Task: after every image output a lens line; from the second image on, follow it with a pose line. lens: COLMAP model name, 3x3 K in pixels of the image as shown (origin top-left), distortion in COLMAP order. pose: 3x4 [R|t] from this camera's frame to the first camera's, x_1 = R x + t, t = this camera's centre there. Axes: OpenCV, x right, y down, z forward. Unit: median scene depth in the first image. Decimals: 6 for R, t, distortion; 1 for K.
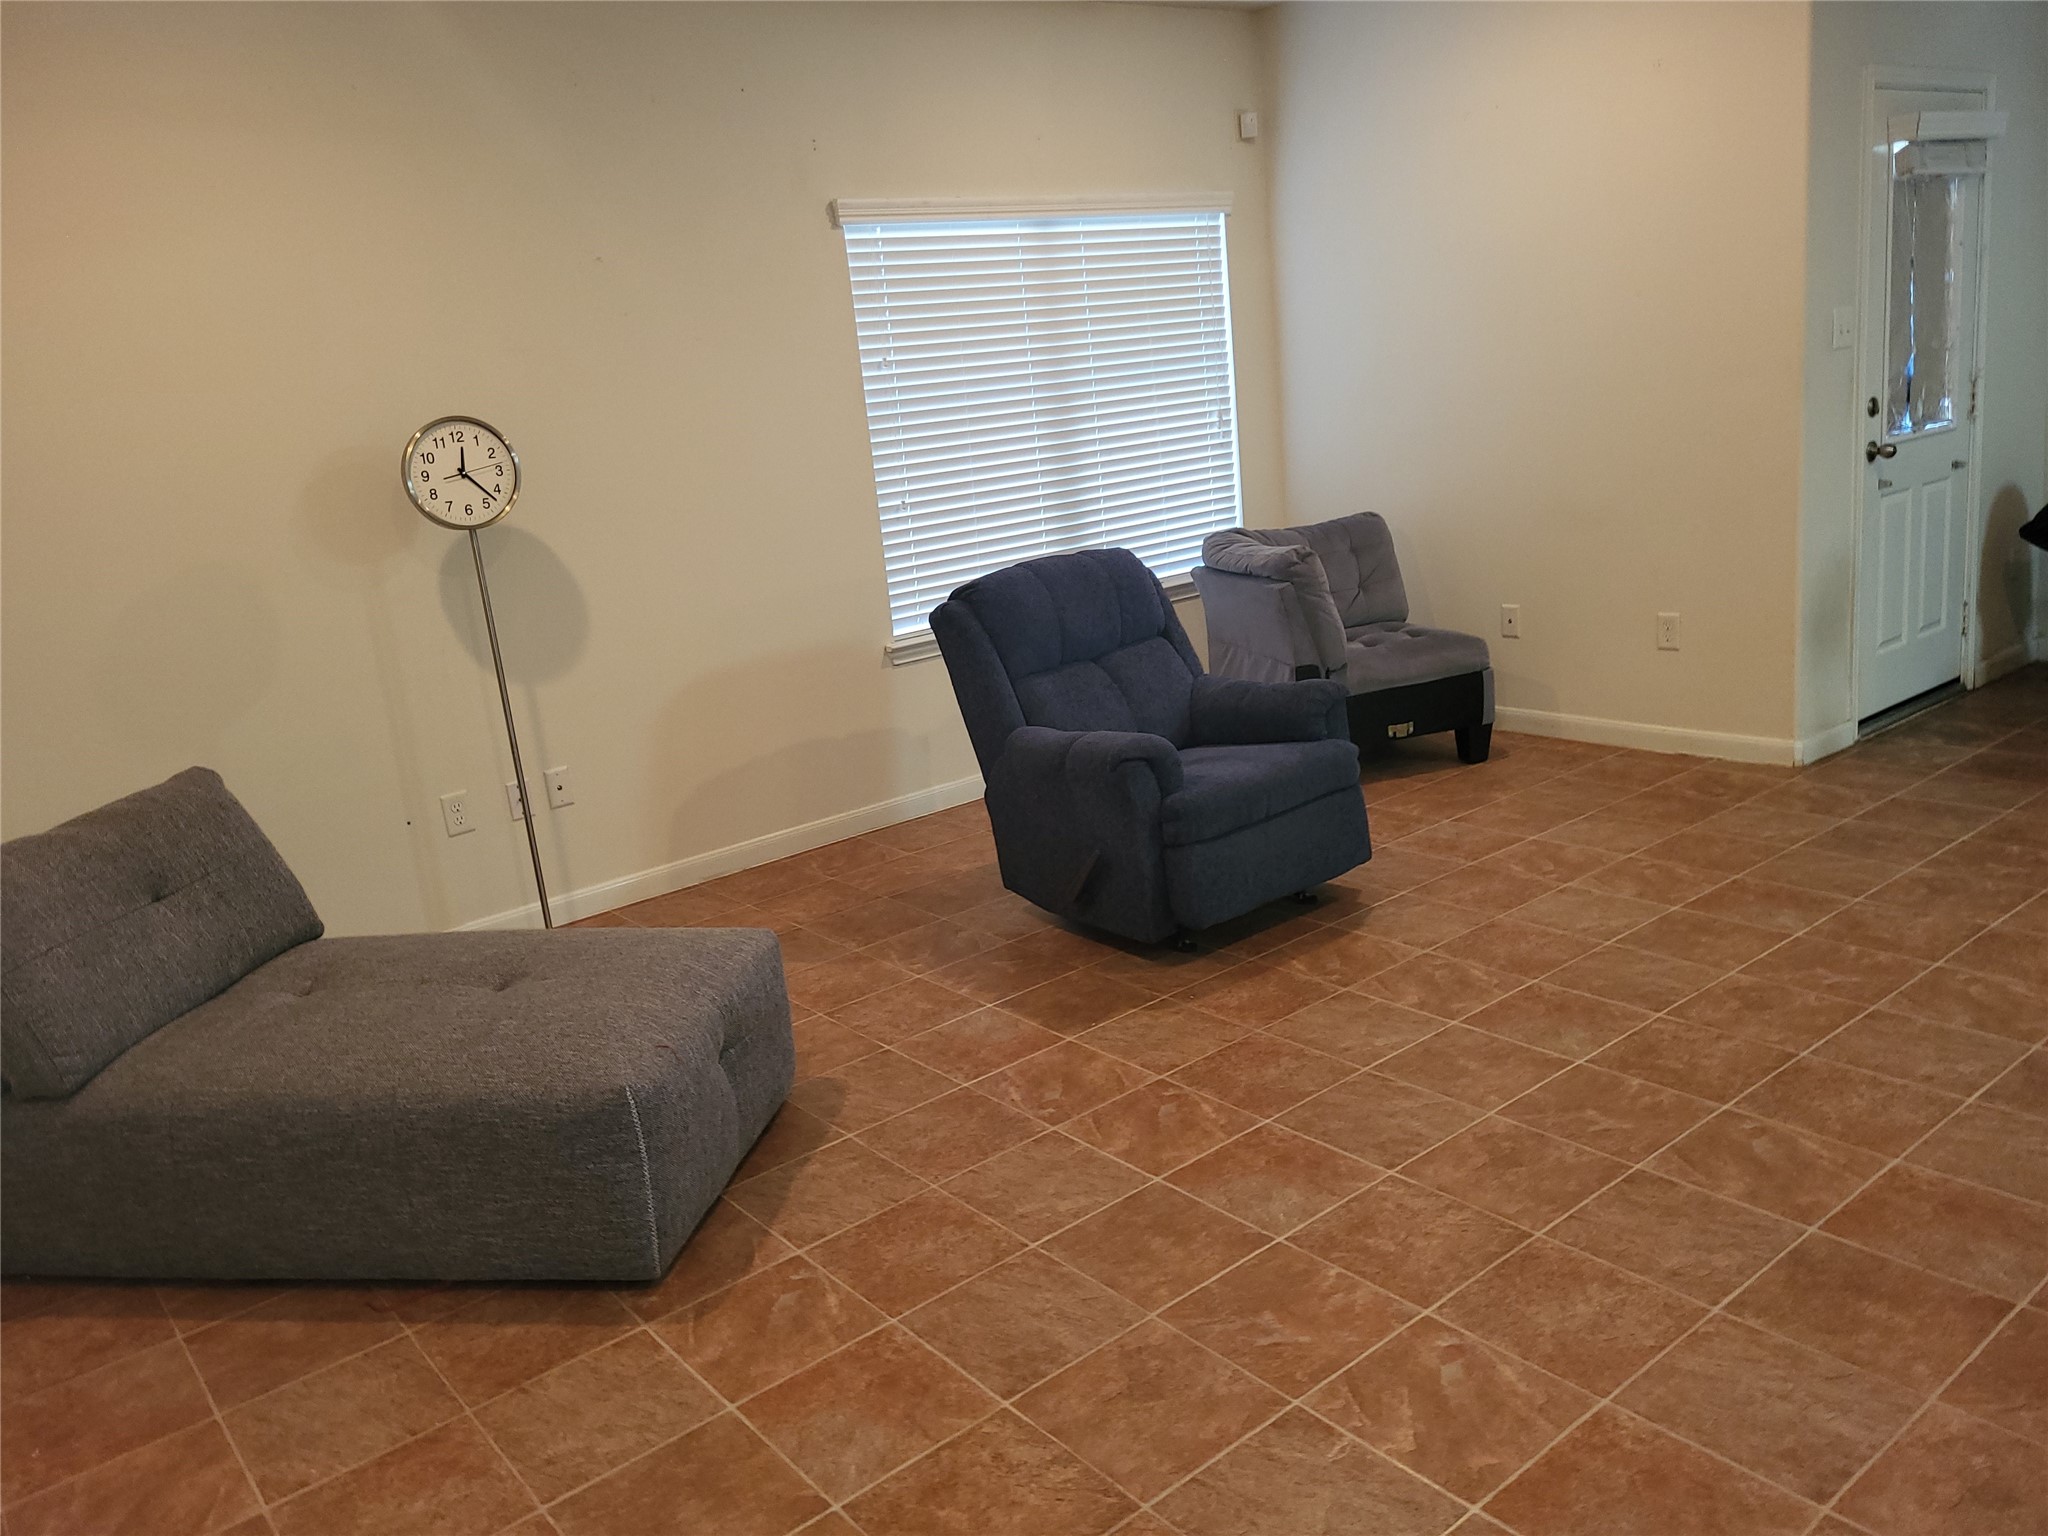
lens RADIAL K [[1584.4, 0, 1108.1], [0, 1584.4, 694.2], [0, 0, 1]] dist [0.038358, 0.002231]
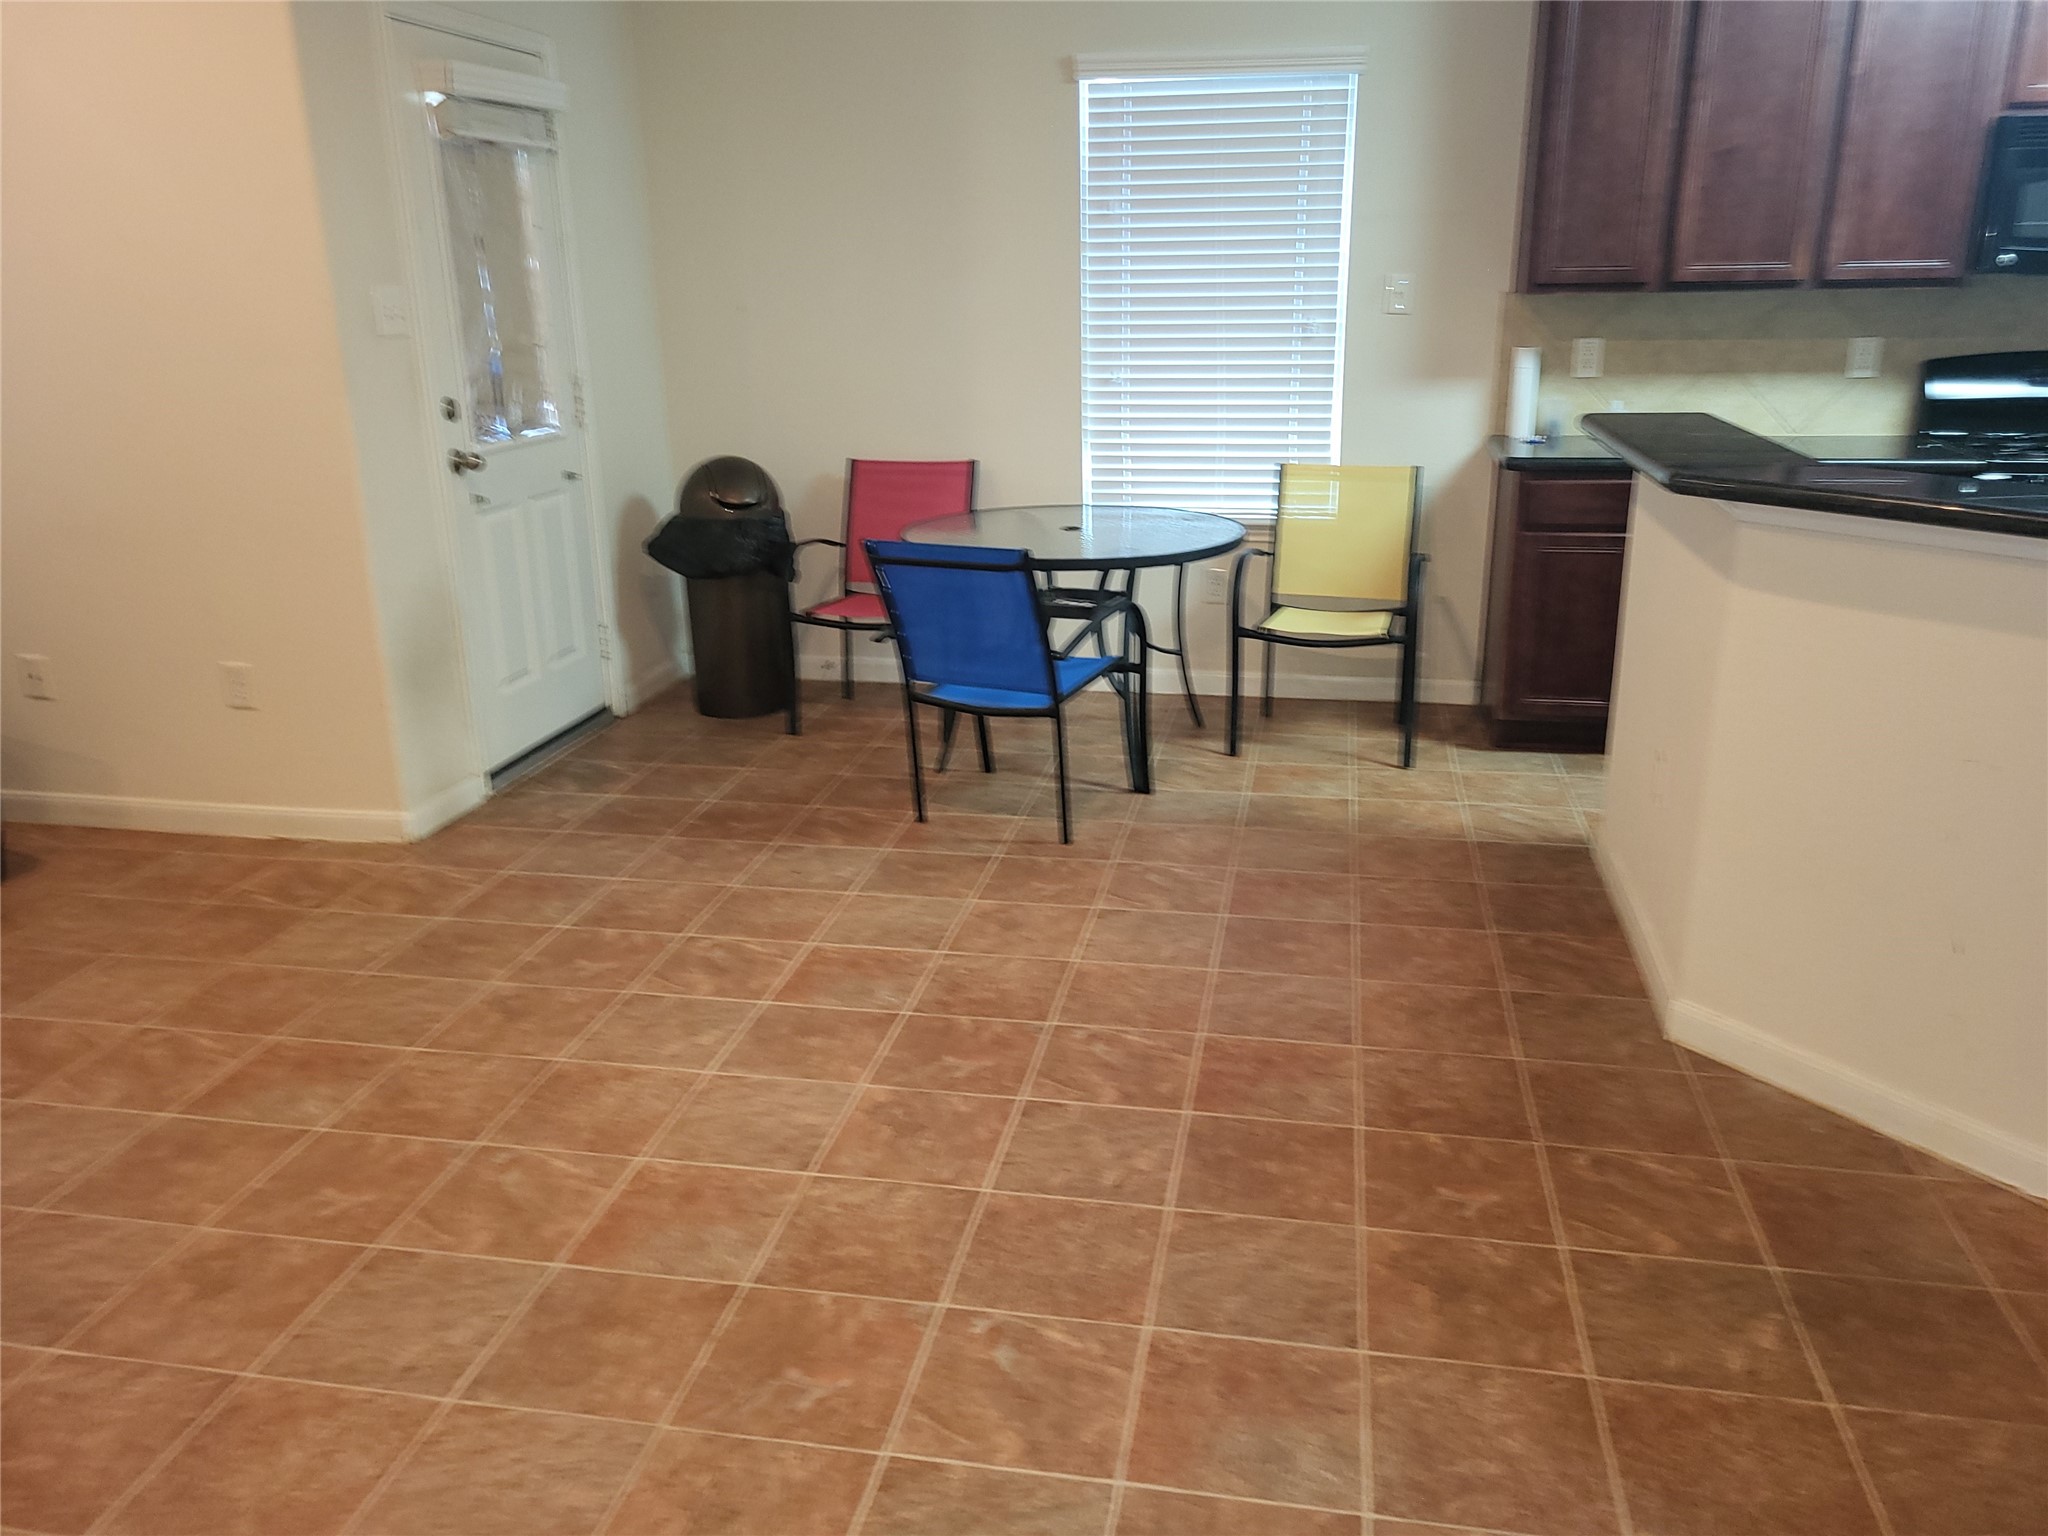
lens RADIAL K [[1618.4, 0, 1024.0], [0, 1618.4, 768.0], [0, 0, 1]] dist [0.040262, -0.010088]
pose [[0.778332, -0.110175, 0.618111, 0.146663], [0.074021, 0.993720, 0.083916, -0.038079], [-0.623474, -0.019562, 0.781599, 0.119560]]
